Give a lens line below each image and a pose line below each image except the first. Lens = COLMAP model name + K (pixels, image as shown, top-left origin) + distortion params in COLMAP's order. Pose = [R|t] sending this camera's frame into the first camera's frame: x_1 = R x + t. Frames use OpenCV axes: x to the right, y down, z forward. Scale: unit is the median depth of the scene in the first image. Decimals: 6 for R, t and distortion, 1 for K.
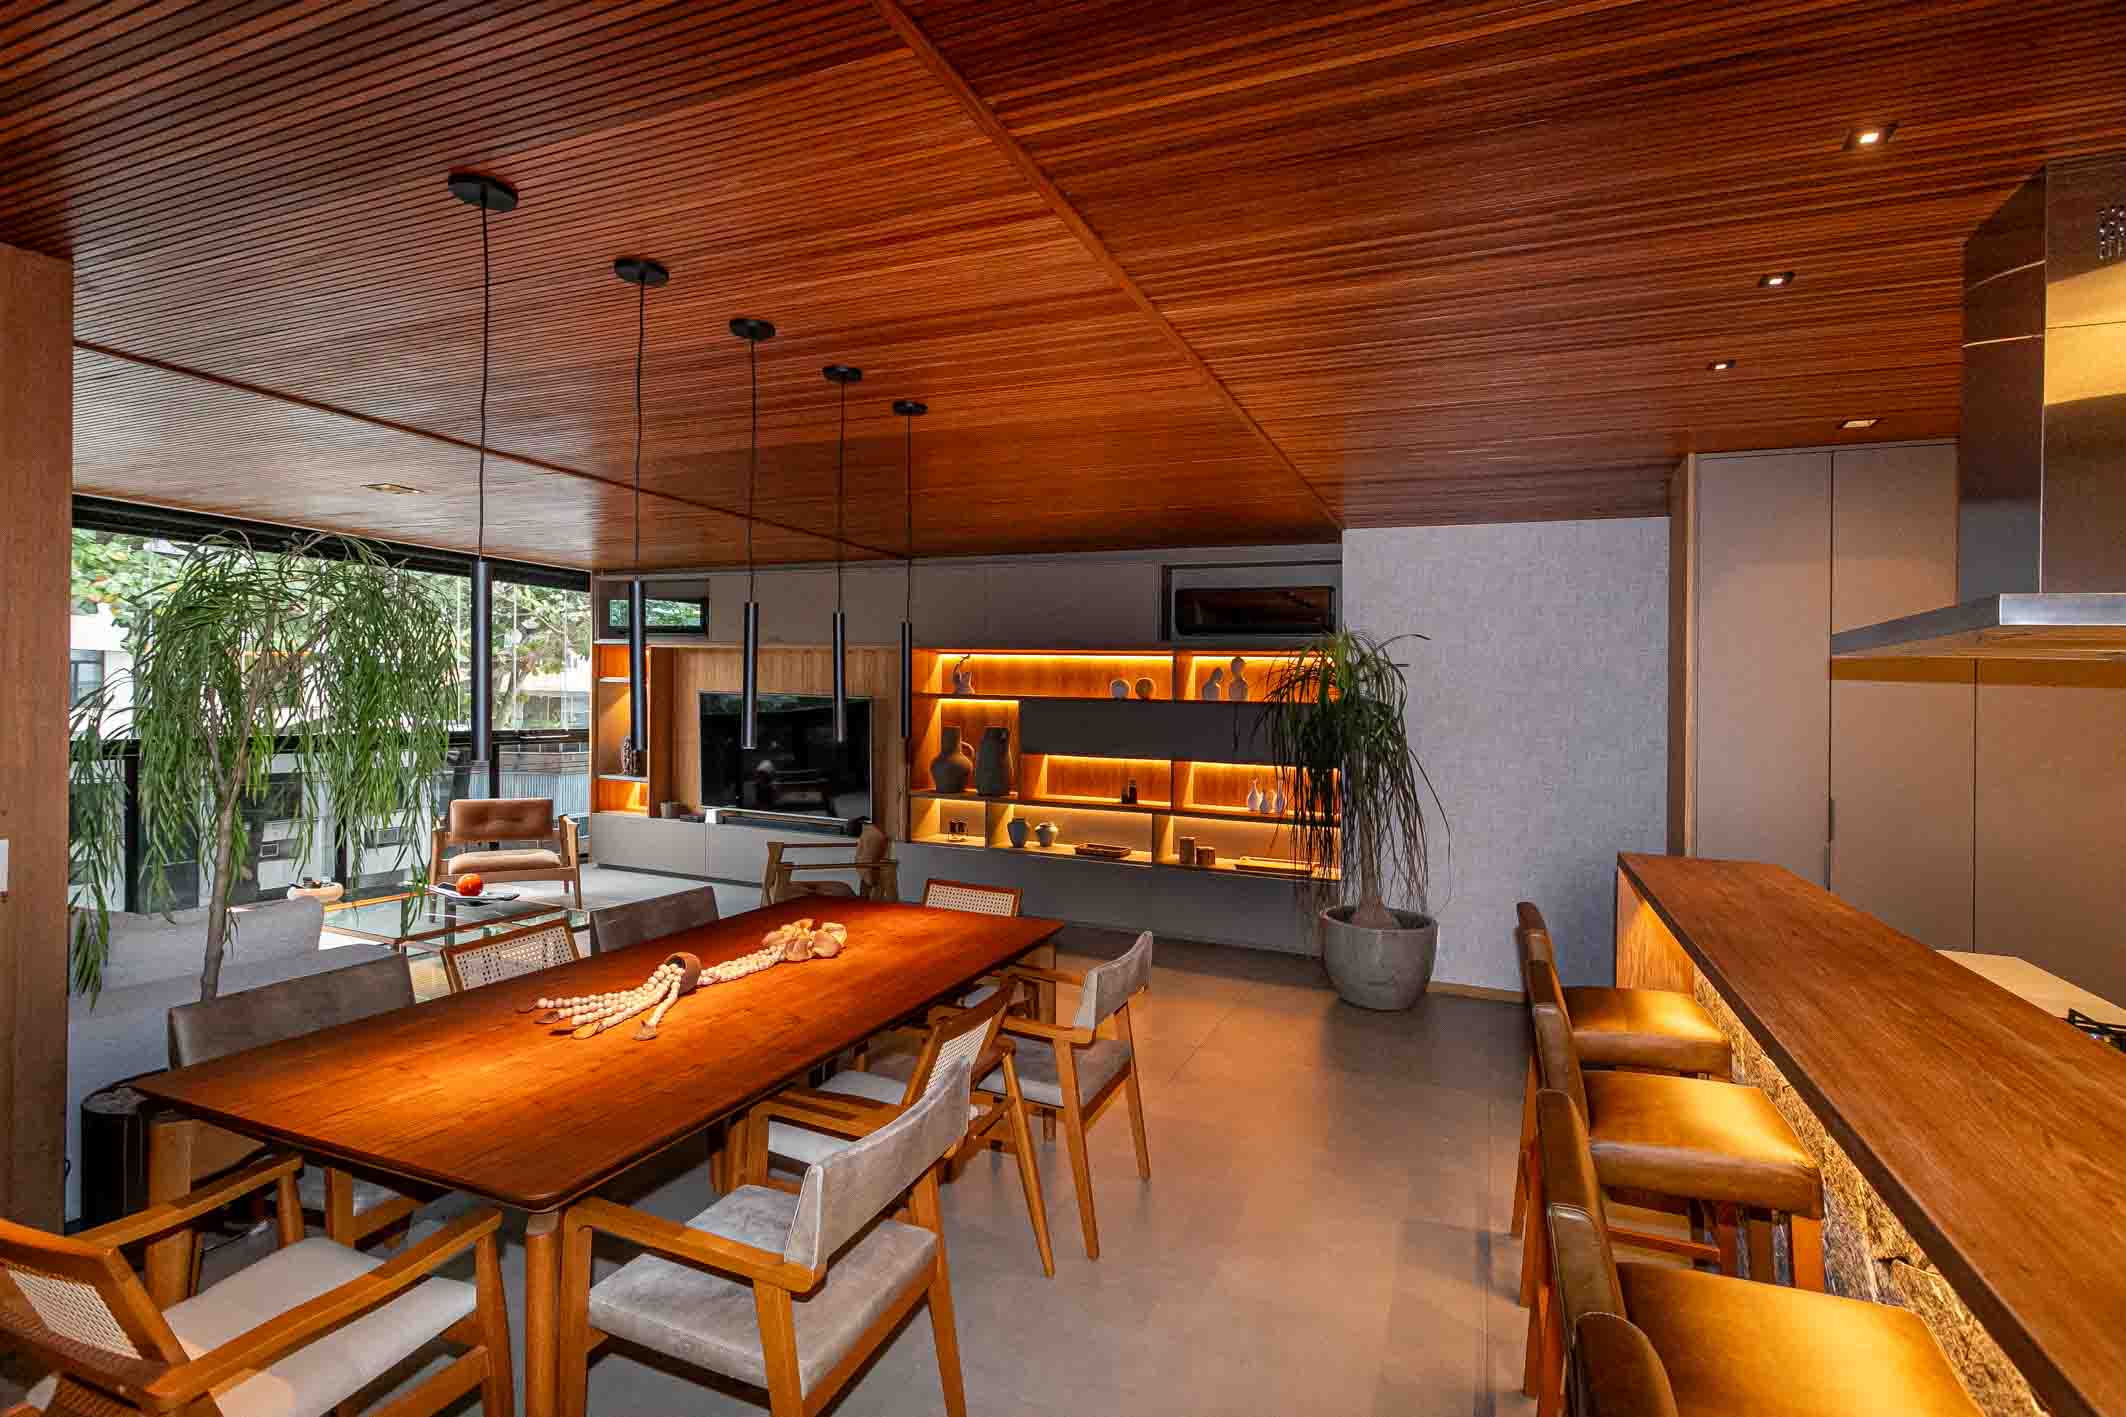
lens RADIAL K [[1026.9, 0, 1063.0], [0, 1026.9, 708.5], [0, 0, 1]] dist [-0.001233, 0.001155]
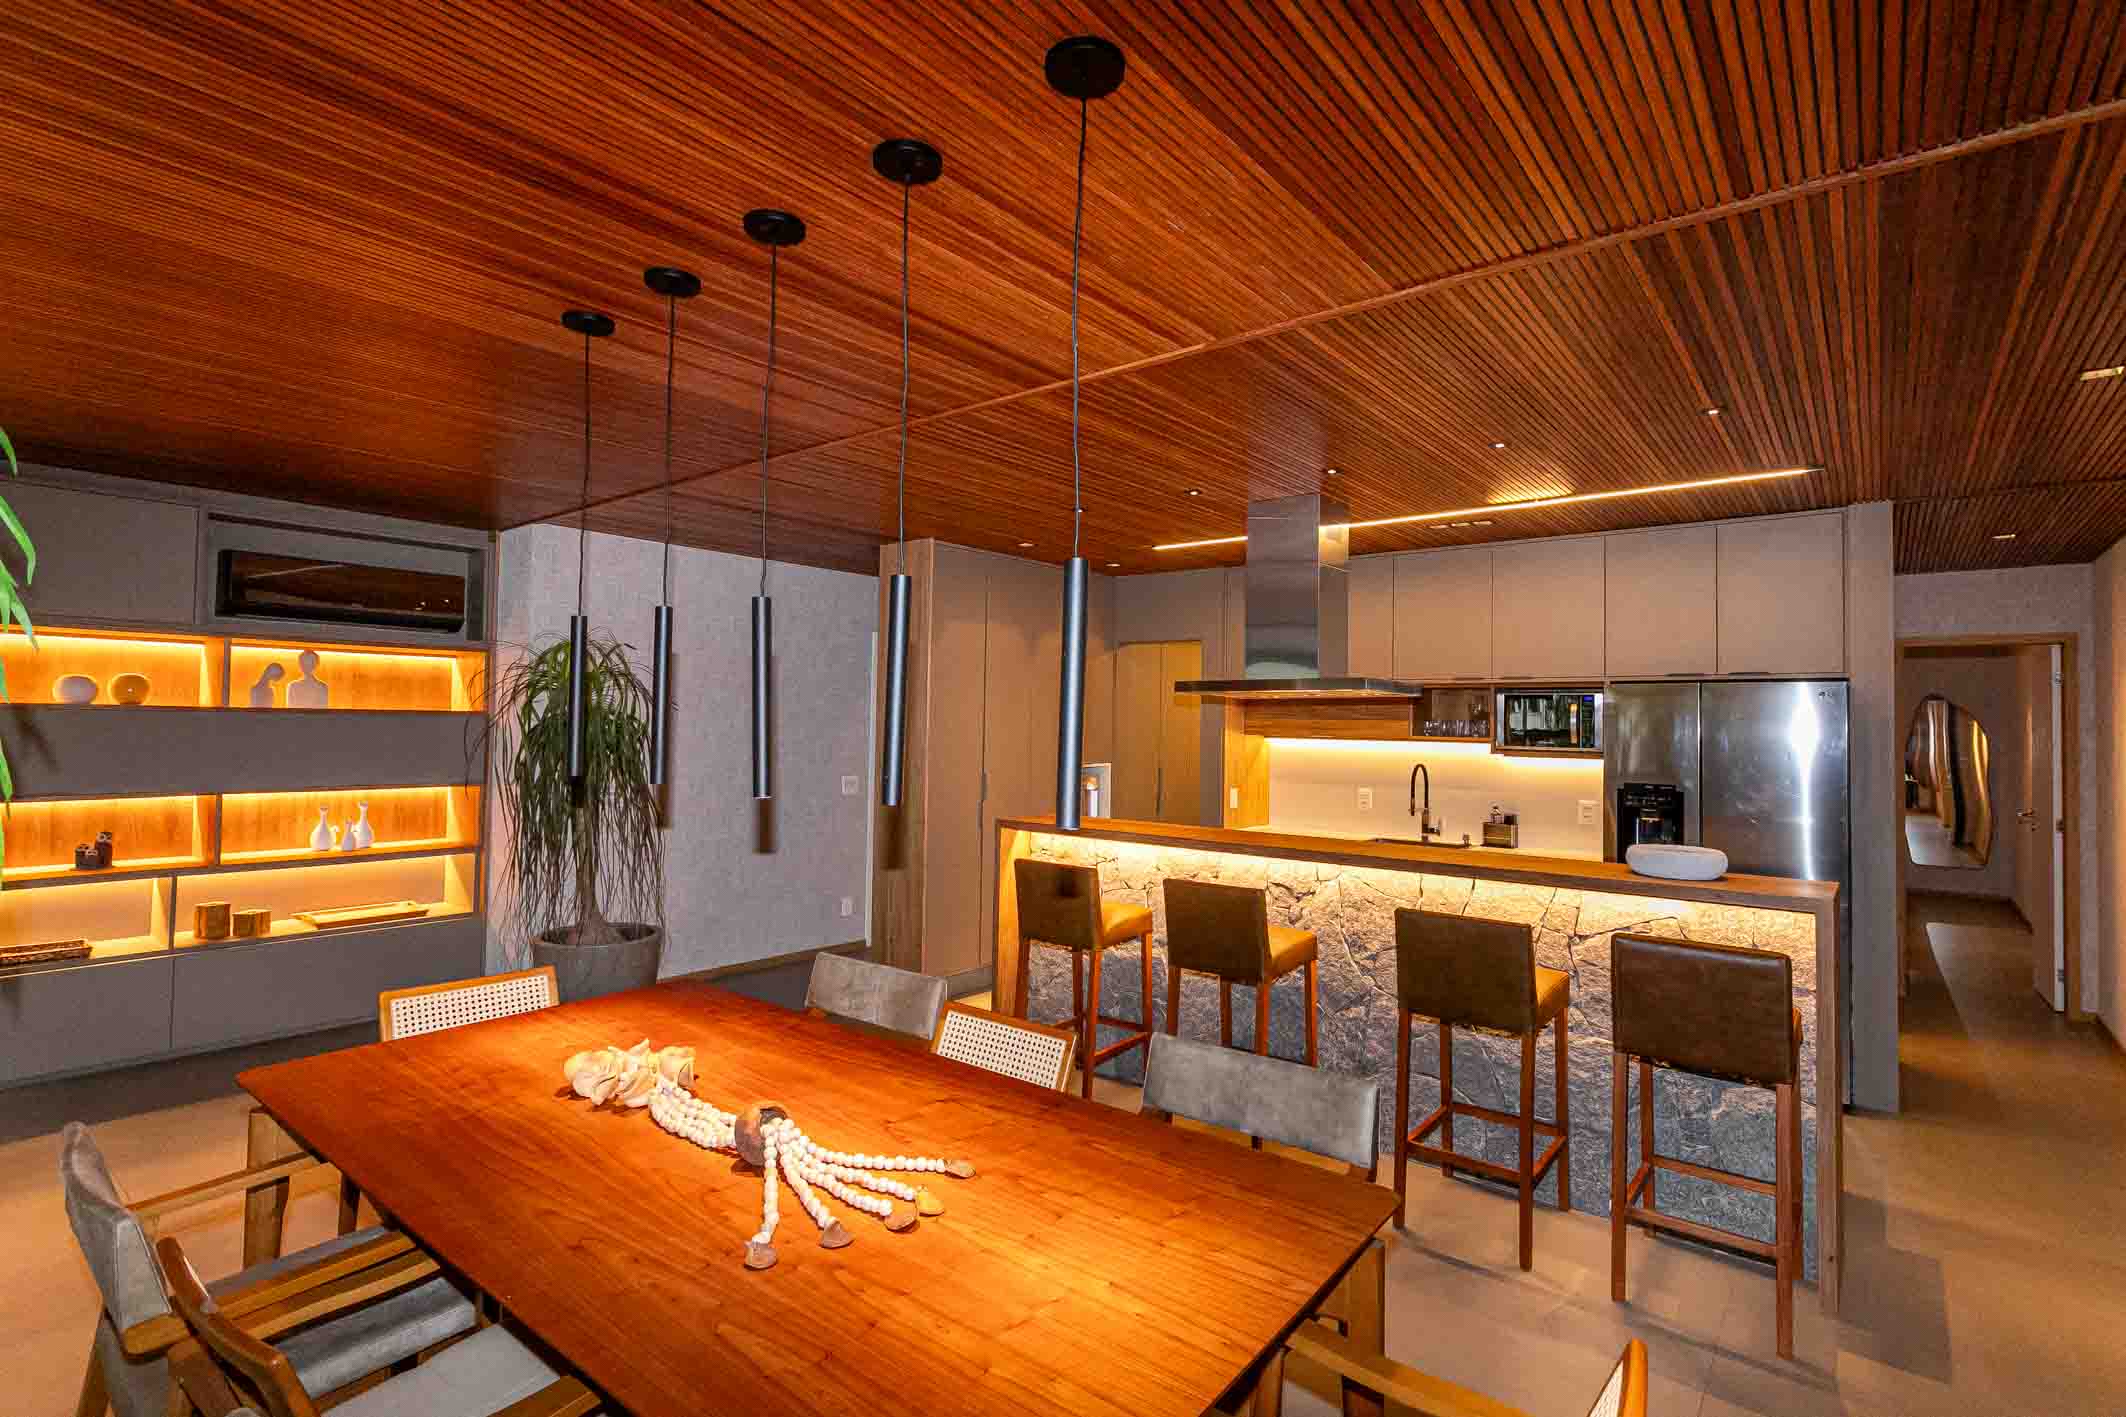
lens RADIAL K [[1012.3, 0, 1075.6], [0, 1012.3, 681.5], [0, 0, 1]] dist [-0.000074, 0.001440]
pose [[0.267627, 0.022675, 0.963256, -0.493224], [-0.003017, 0.999738, -0.022696, -0.014826], [-0.963518, 0.003168, 0.267625, 0.310300]]
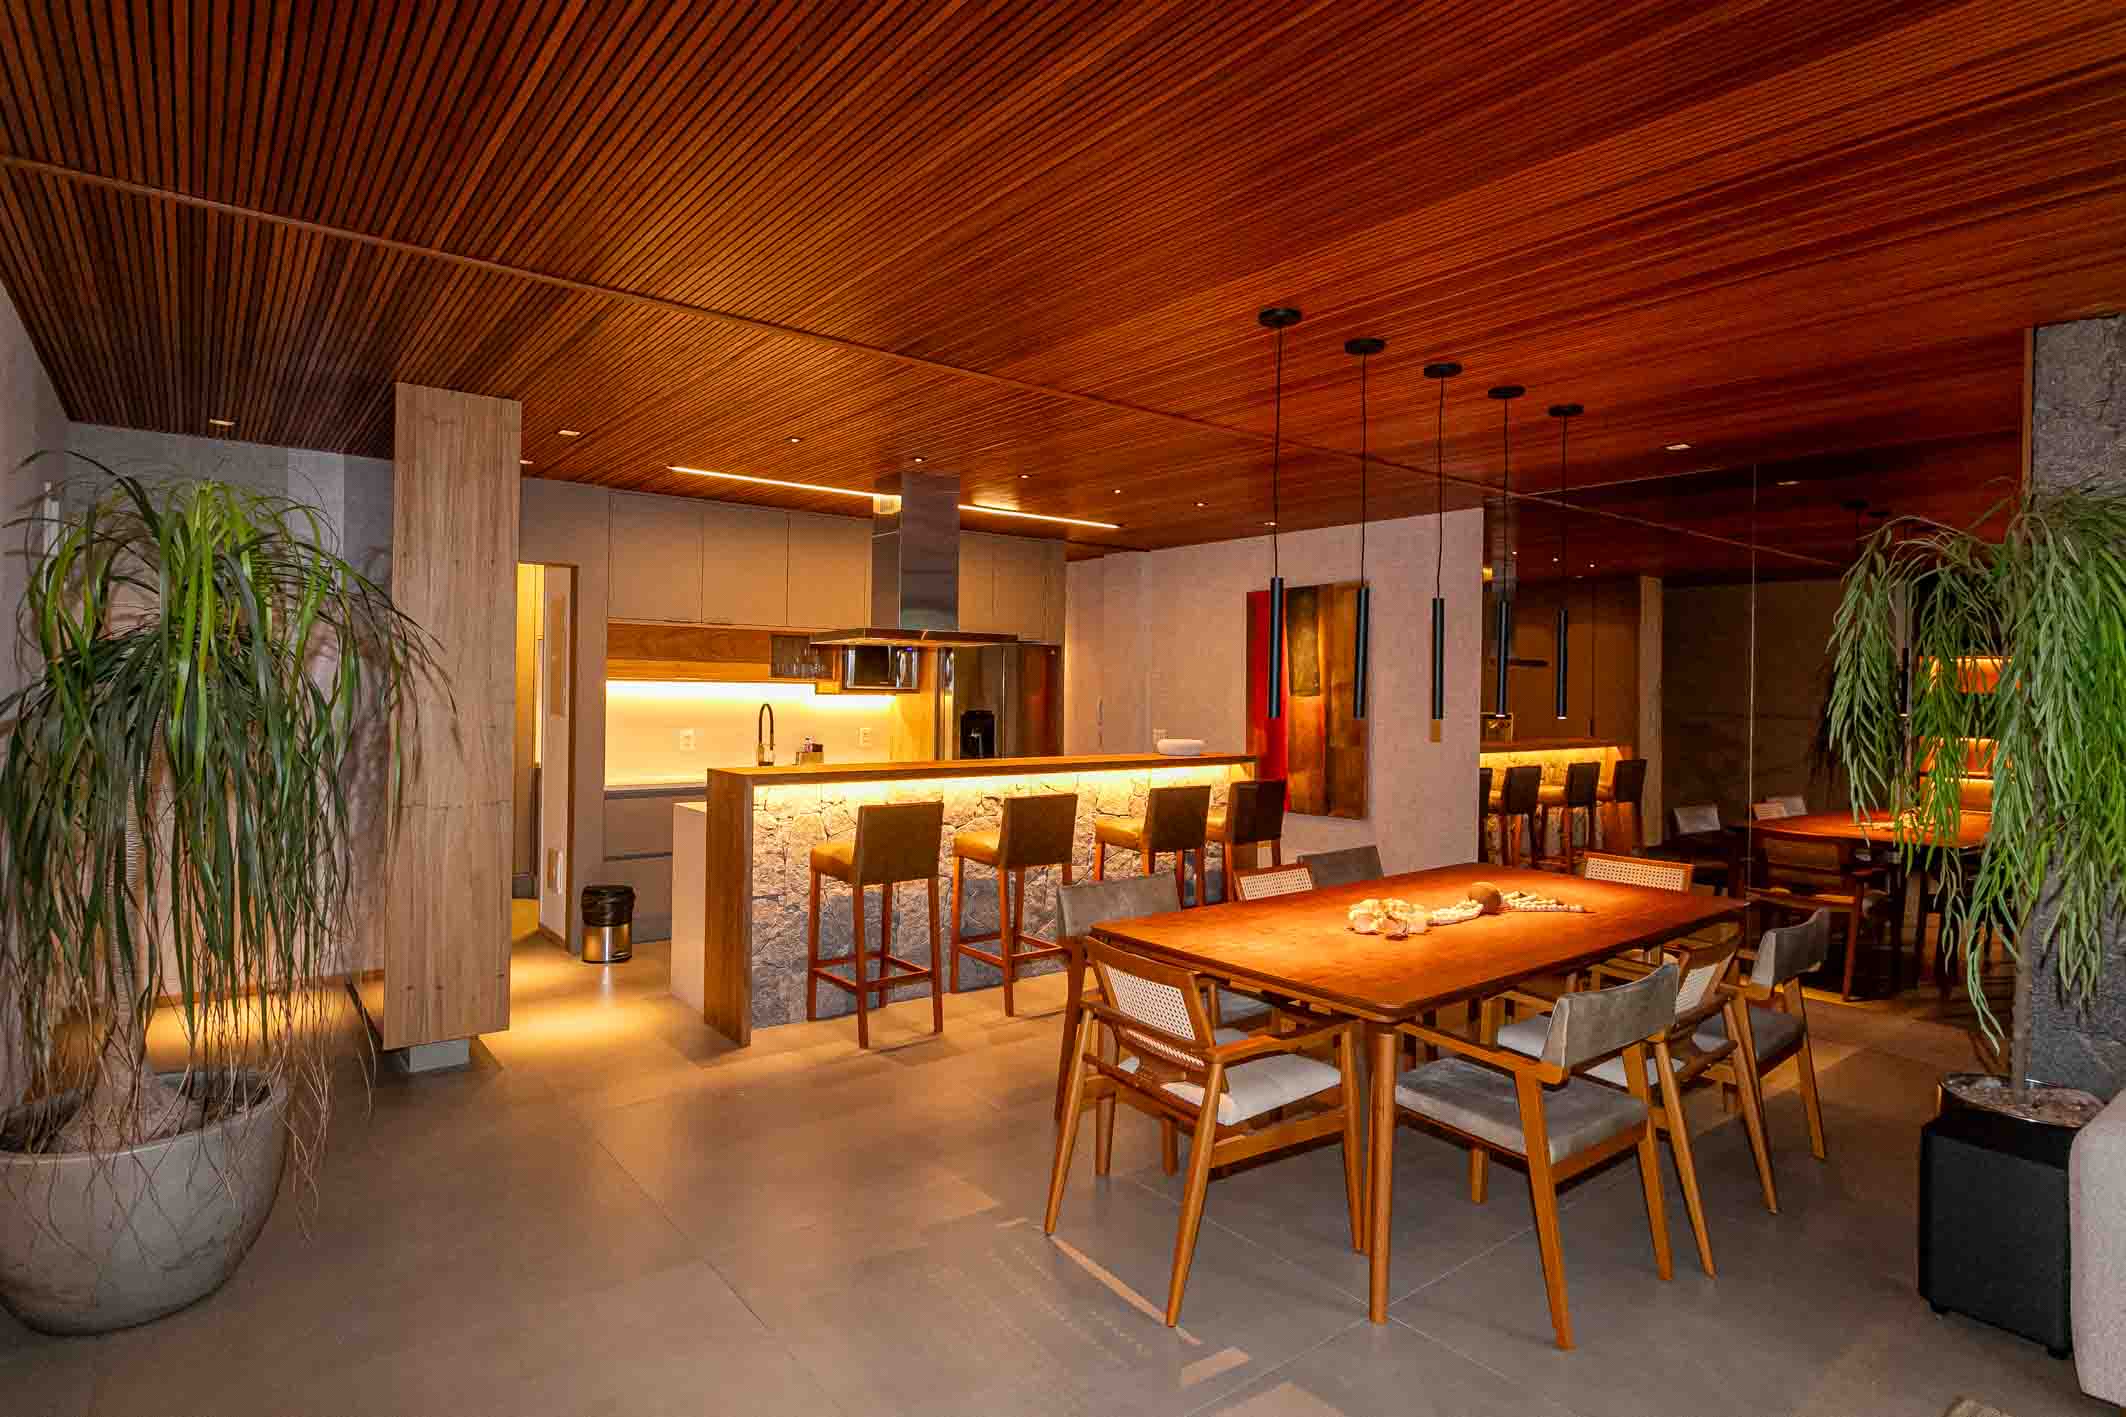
lens RADIAL K [[1132.6, 0, 1096.7], [0, 1132.6, 670.6], [0, 0, 1]] dist [-0.001433, -0.001150]
pose [[-0.881035, -0.027972, 0.472223, -0.307449], [-0.029345, 0.999559, 0.004459, -0.006708], [-0.472140, -0.009929, -0.881468, 1.227741]]
